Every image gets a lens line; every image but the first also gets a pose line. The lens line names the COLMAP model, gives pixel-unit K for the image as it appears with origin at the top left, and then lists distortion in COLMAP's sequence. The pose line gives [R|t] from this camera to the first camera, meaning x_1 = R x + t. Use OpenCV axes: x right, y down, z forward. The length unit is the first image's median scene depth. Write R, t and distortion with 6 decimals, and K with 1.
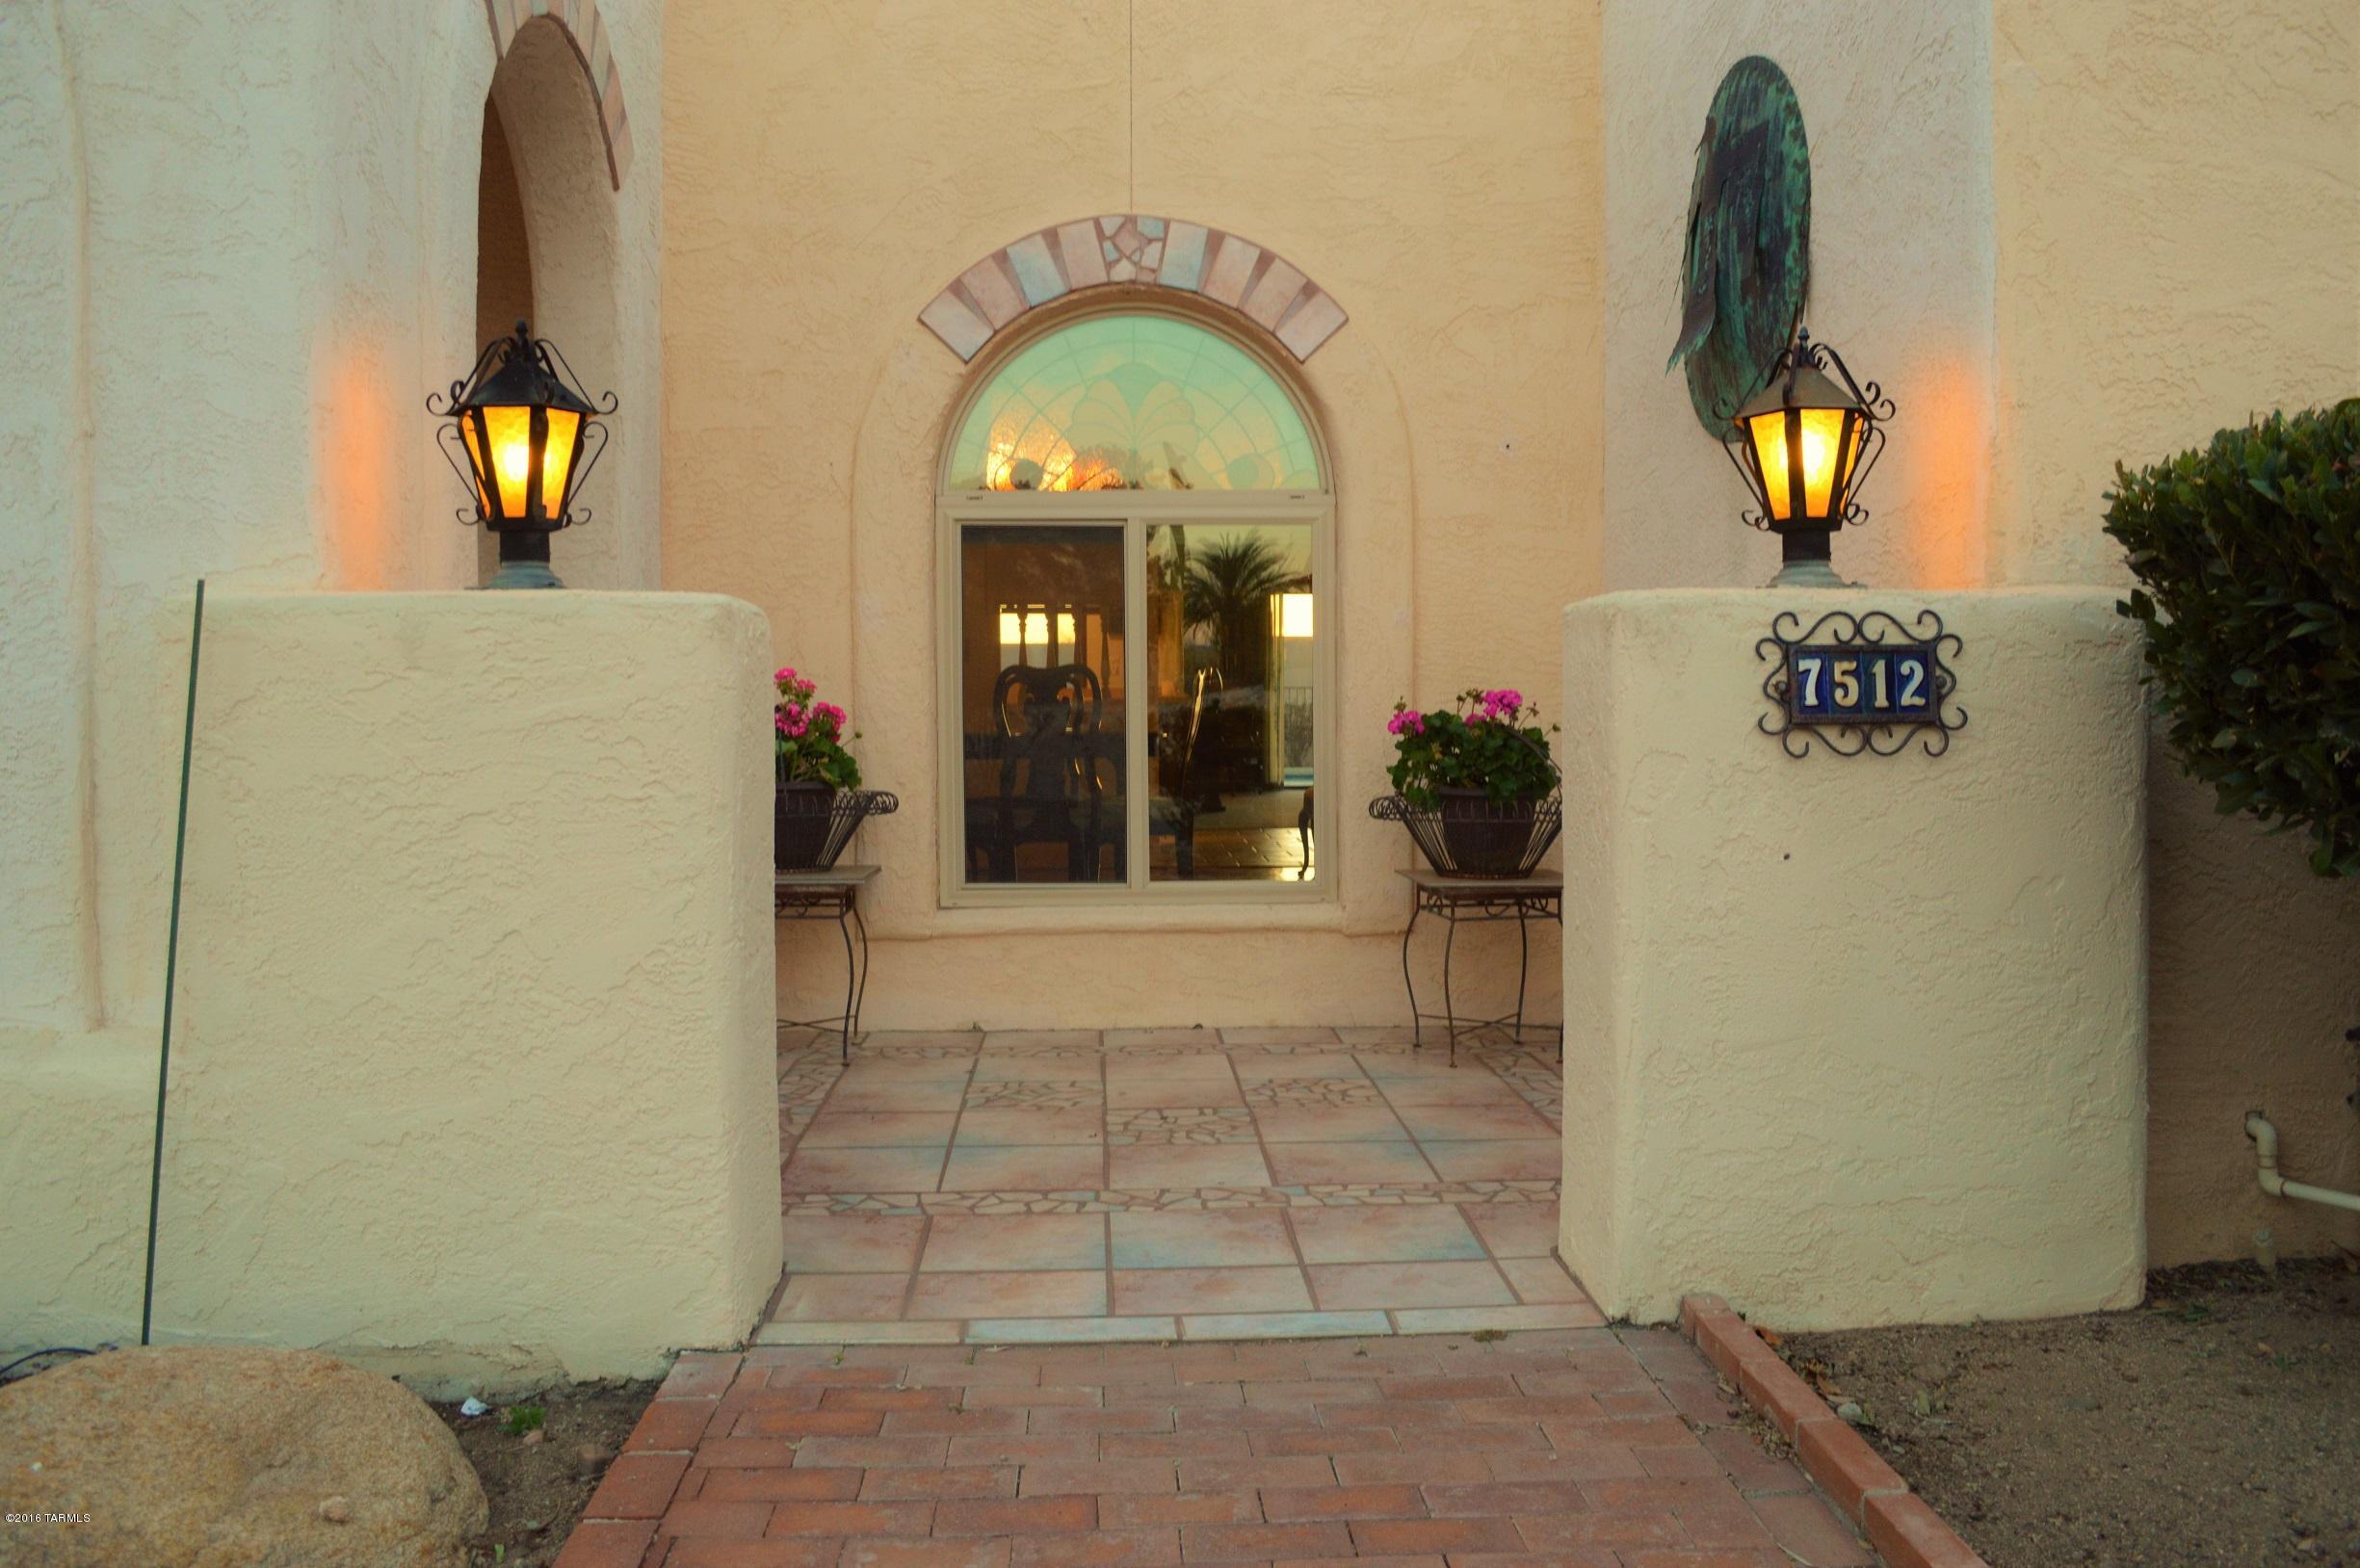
lens RADIAL K [[1875.9, 0, 1180.0], [0, 1875.9, 784.0], [0, 0, 1]] dist [-0.085791, 0.012704]
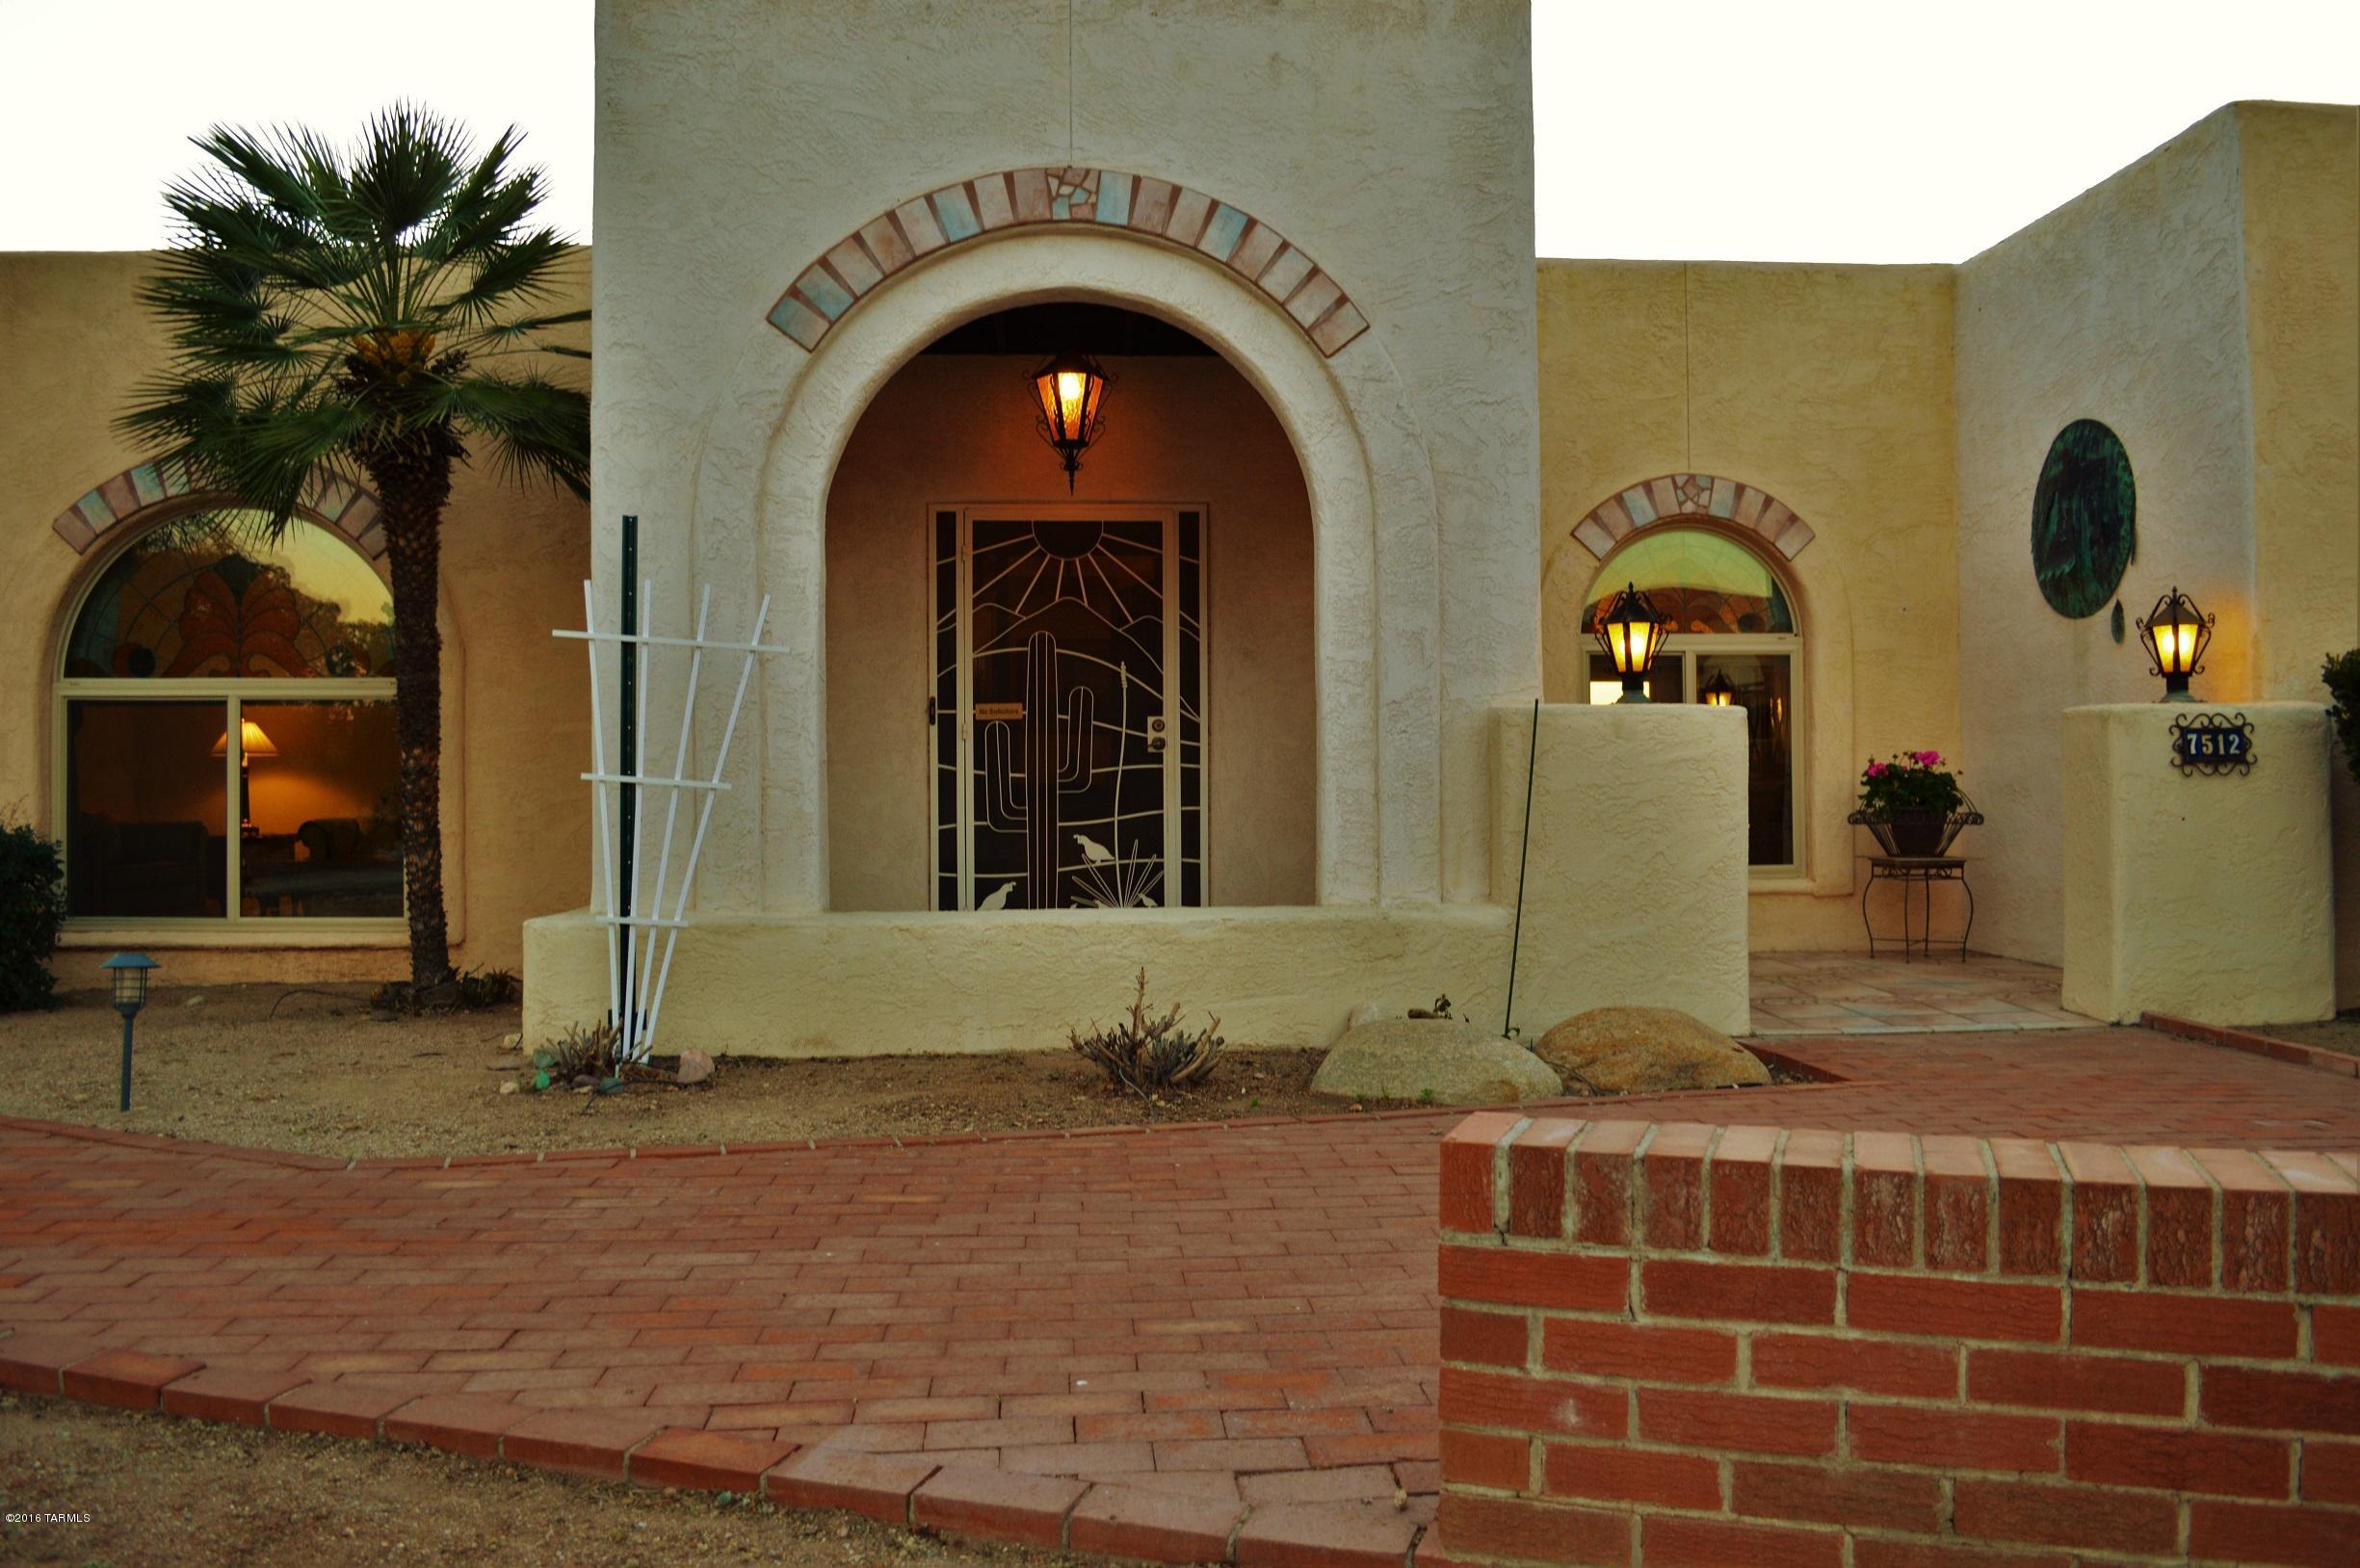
lens RADIAL K [[1875.9, 0, 1180.0], [0, 1875.9, 784.0], [0, 0, 1]] dist [-0.085791, 0.012704]
pose [[0.999895, -0.002401, 0.014271, -0.901517], [0.002959, 0.999228, -0.039186, 0.076222], [-0.014166, 0.039224, 0.999130, -1.191095]]
